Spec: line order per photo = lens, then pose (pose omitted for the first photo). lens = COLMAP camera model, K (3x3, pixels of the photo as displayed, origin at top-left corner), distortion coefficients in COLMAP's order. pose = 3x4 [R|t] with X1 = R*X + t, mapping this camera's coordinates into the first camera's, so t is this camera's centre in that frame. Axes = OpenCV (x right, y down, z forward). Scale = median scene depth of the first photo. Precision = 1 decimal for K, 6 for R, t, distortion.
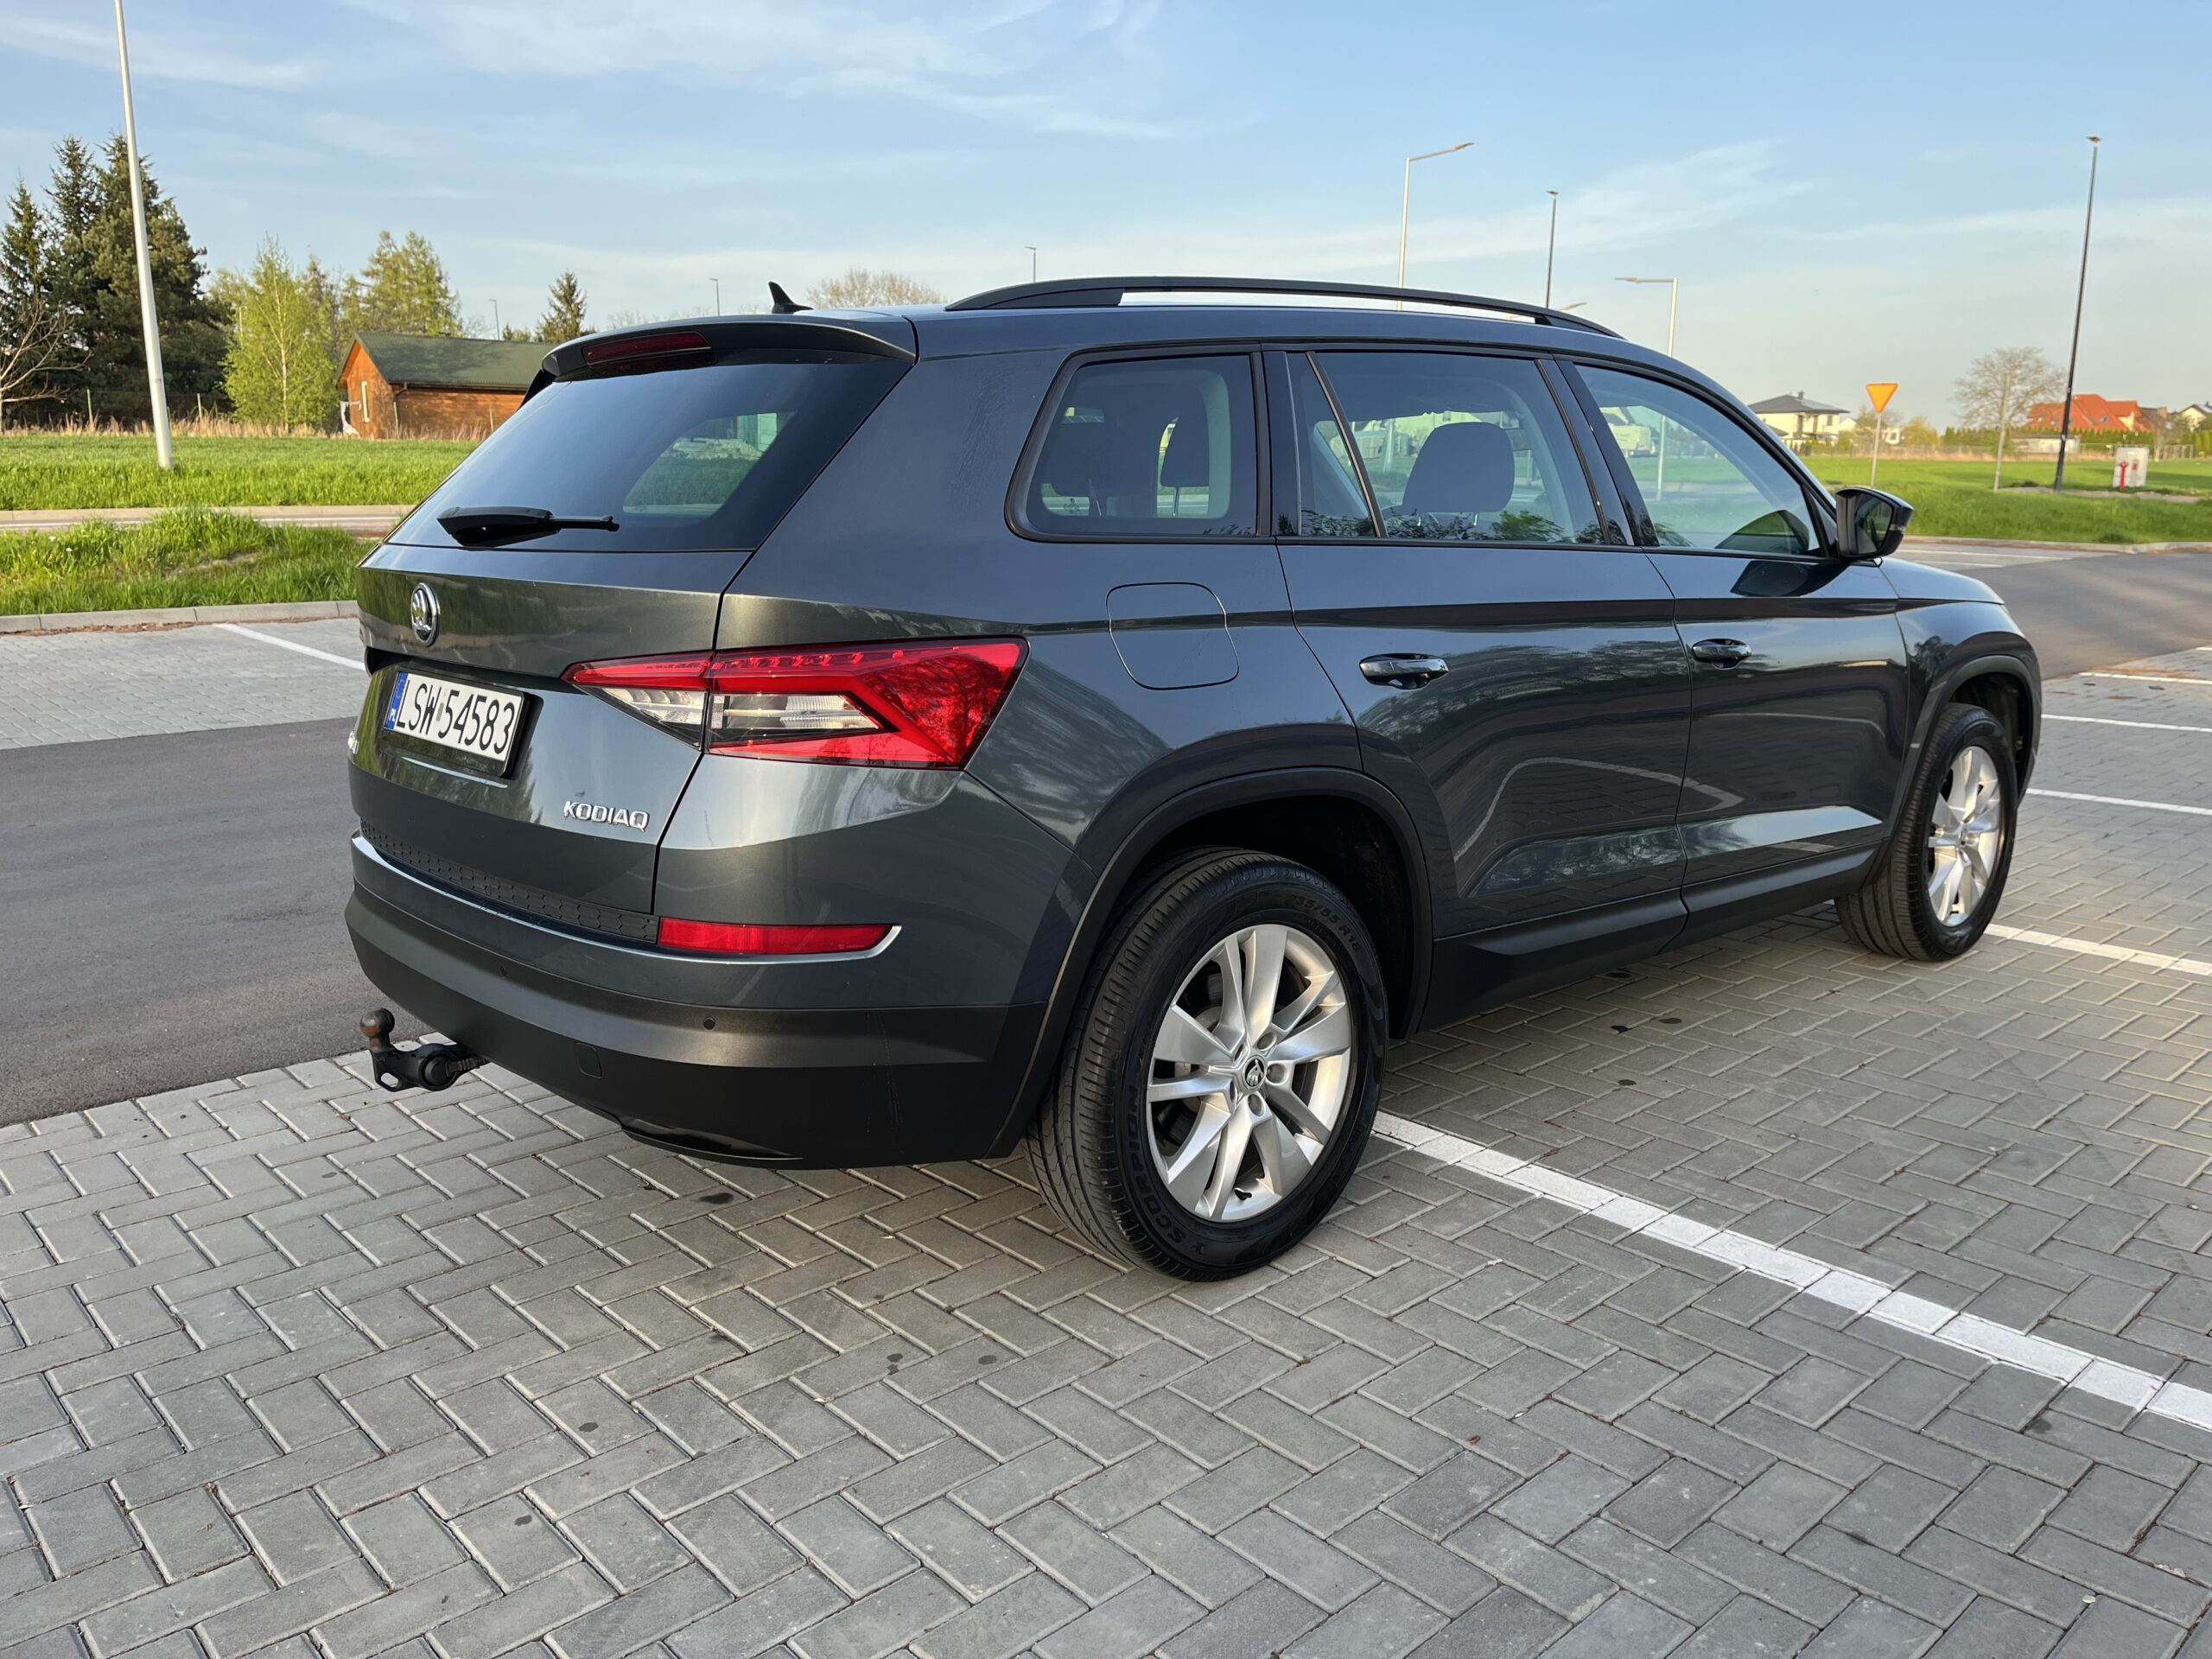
lens RADIAL K [[1672.2, 0, 1103.1], [0, 1672.2, 829.2], [0, 0, 1]] dist [0.038317, -0.038706]
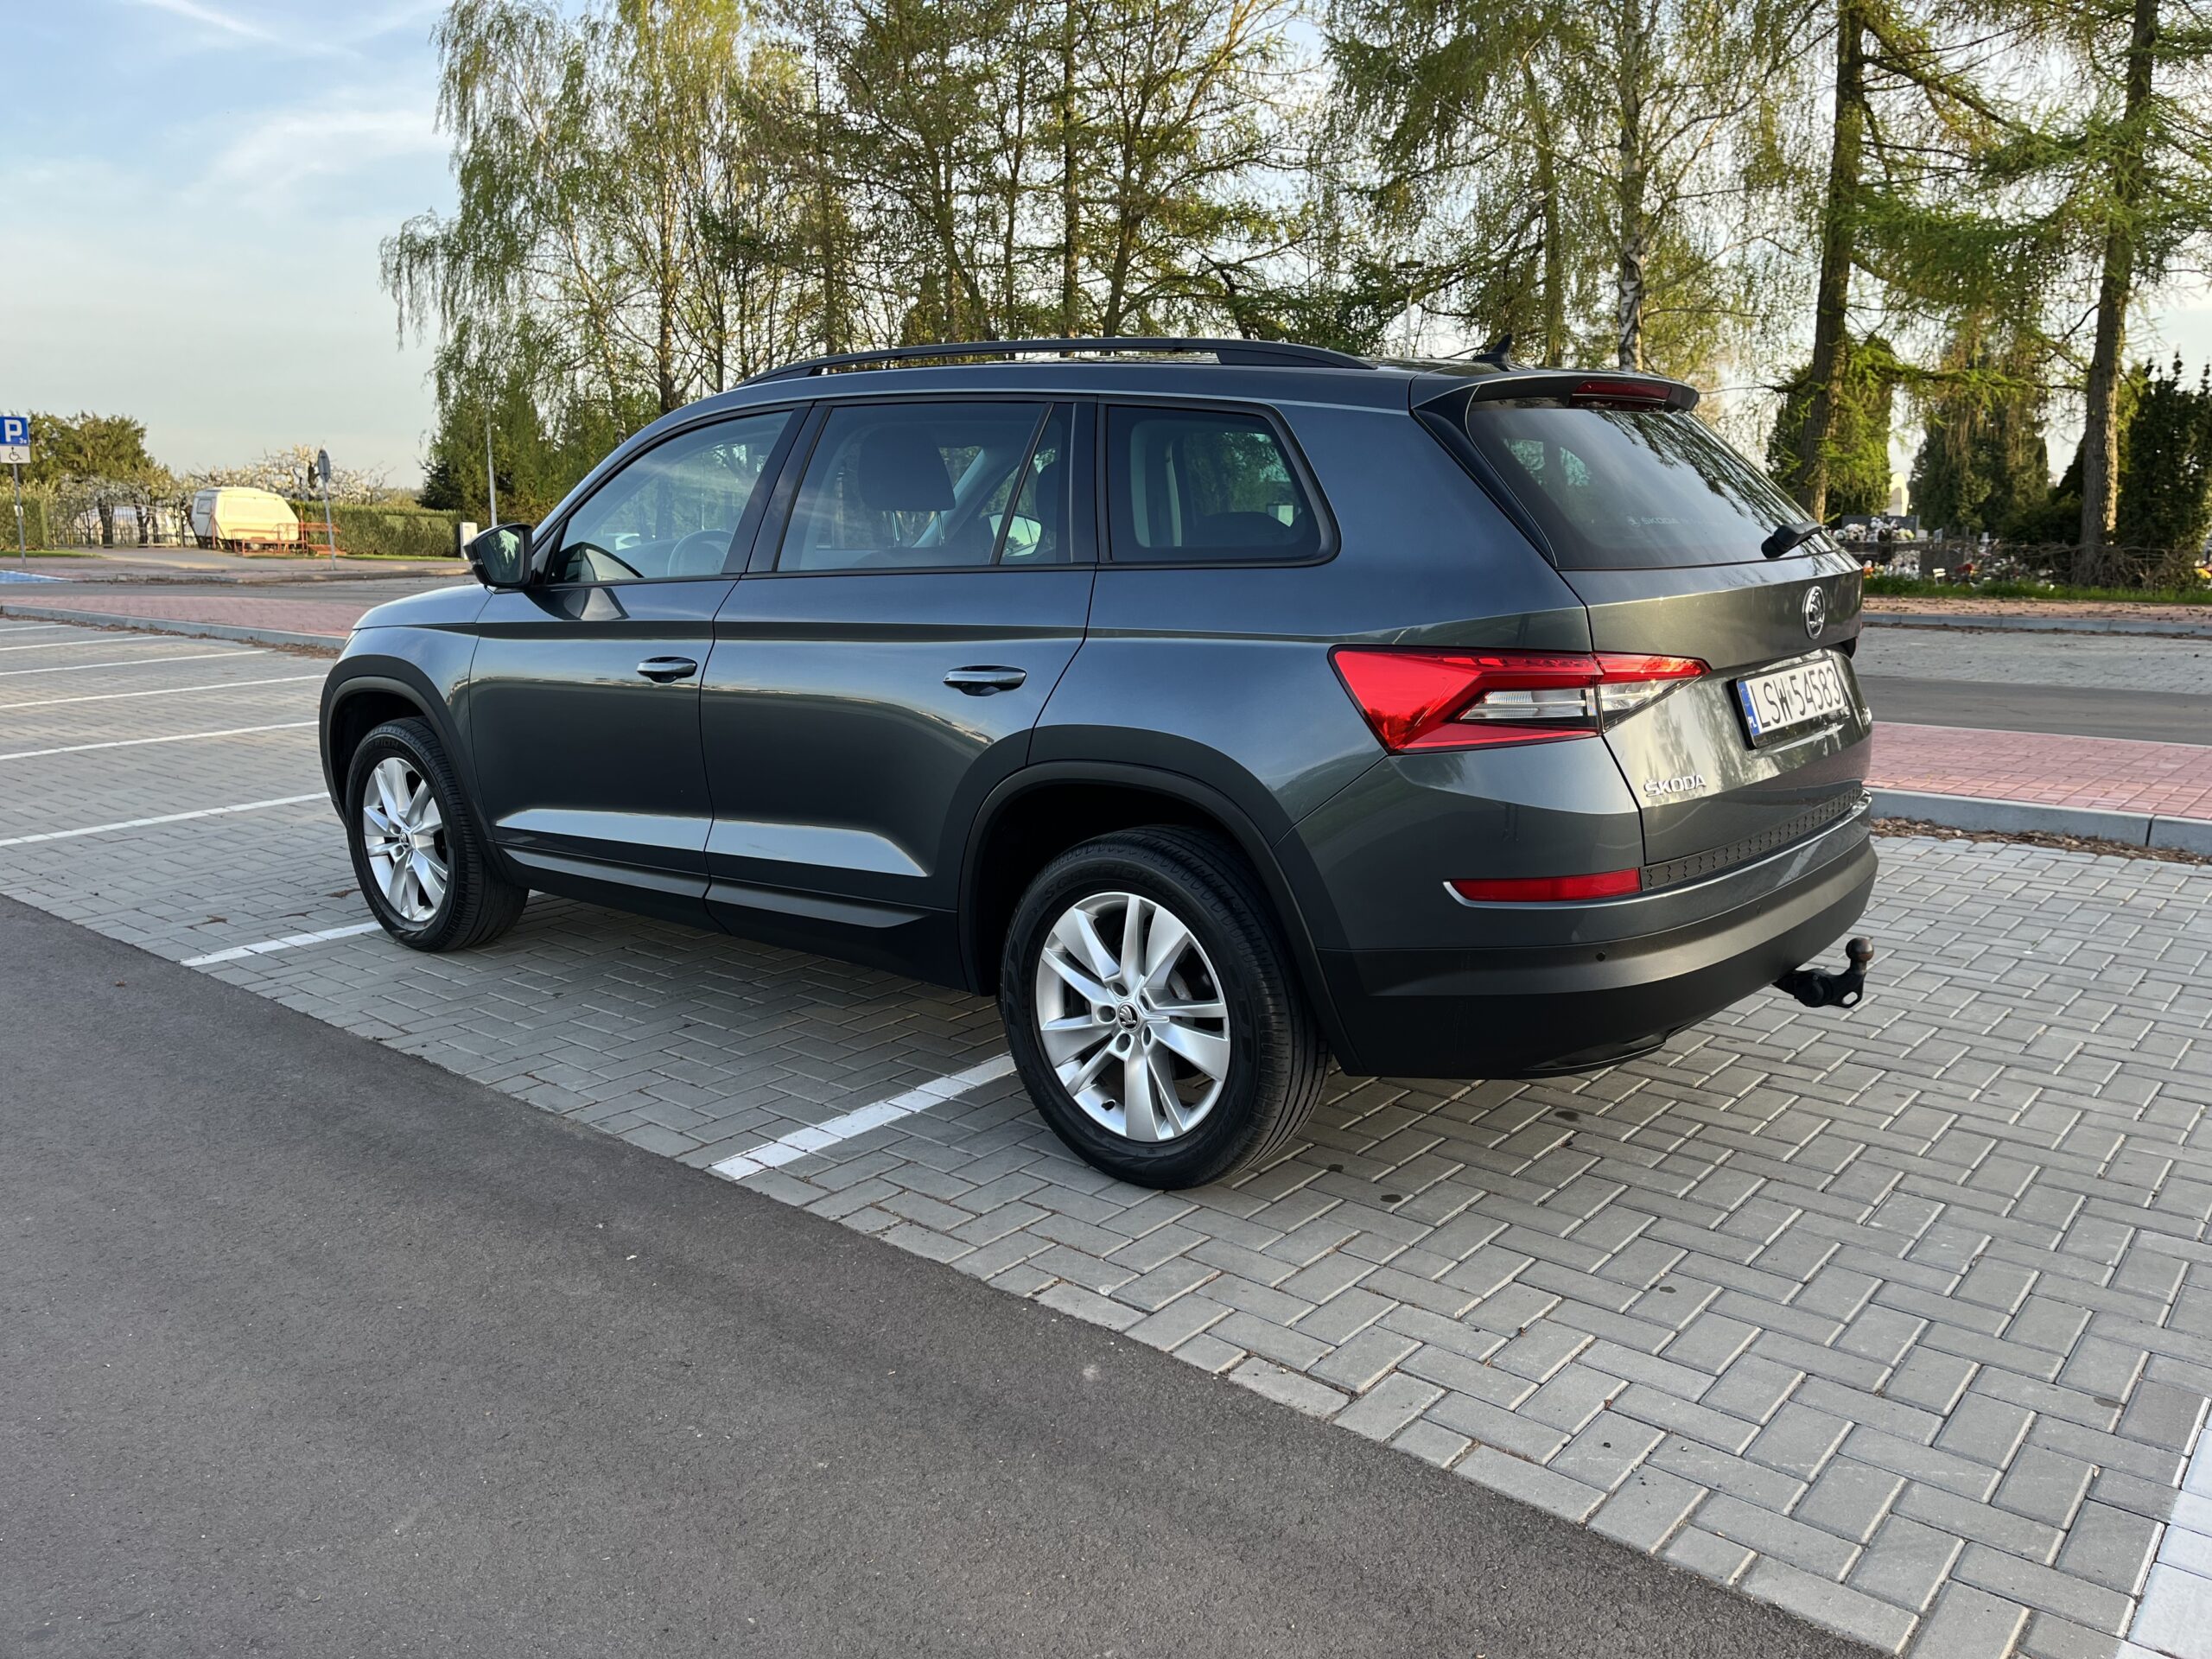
lens RADIAL K [[1672.2, 0, 1100.8], [0, 1672.2, 838.6], [0, 0, 1]] dist [0.038317, -0.038706]
pose [[-0.130242, -0.188563, 0.973386, -1.357626], [0.219141, 0.951994, 0.213741, -0.302543], [-0.966961, 0.241147, -0.082668, 1.430927]]
